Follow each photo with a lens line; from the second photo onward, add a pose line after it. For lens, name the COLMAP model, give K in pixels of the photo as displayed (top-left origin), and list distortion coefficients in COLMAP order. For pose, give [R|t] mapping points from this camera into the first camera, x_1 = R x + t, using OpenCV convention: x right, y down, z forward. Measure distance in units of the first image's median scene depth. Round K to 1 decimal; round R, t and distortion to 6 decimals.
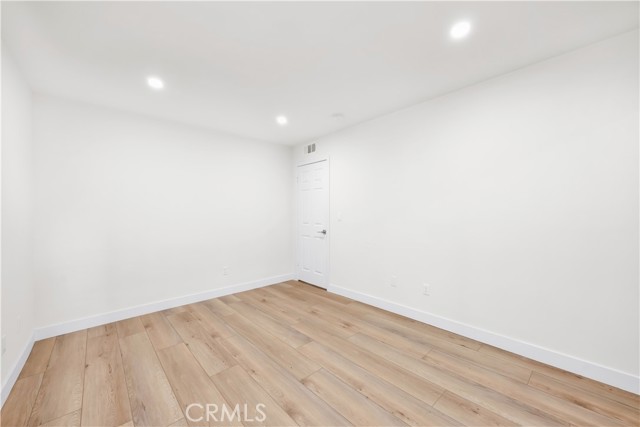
lens RADIAL K [[260.5, 0, 328.8], [0, 260.5, 210.6], [0, 0, 1]] dist [0.000929, 0.000026]
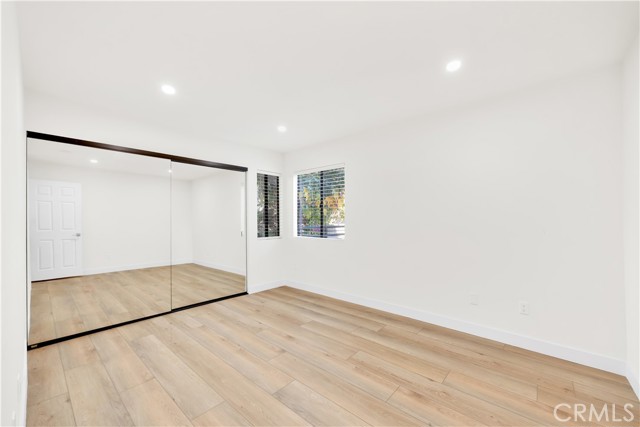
lens RADIAL K [[260.5, 0, 328.8], [0, 260.5, 210.6], [0, 0, 1]] dist [0.000929, 0.000026]
pose [[-0.994274, 0.010173, -0.106374, -0.172664], [0.014617, 0.999049, -0.041082, 0.020865], [0.105855, -0.042402, -0.993477, 2.102396]]
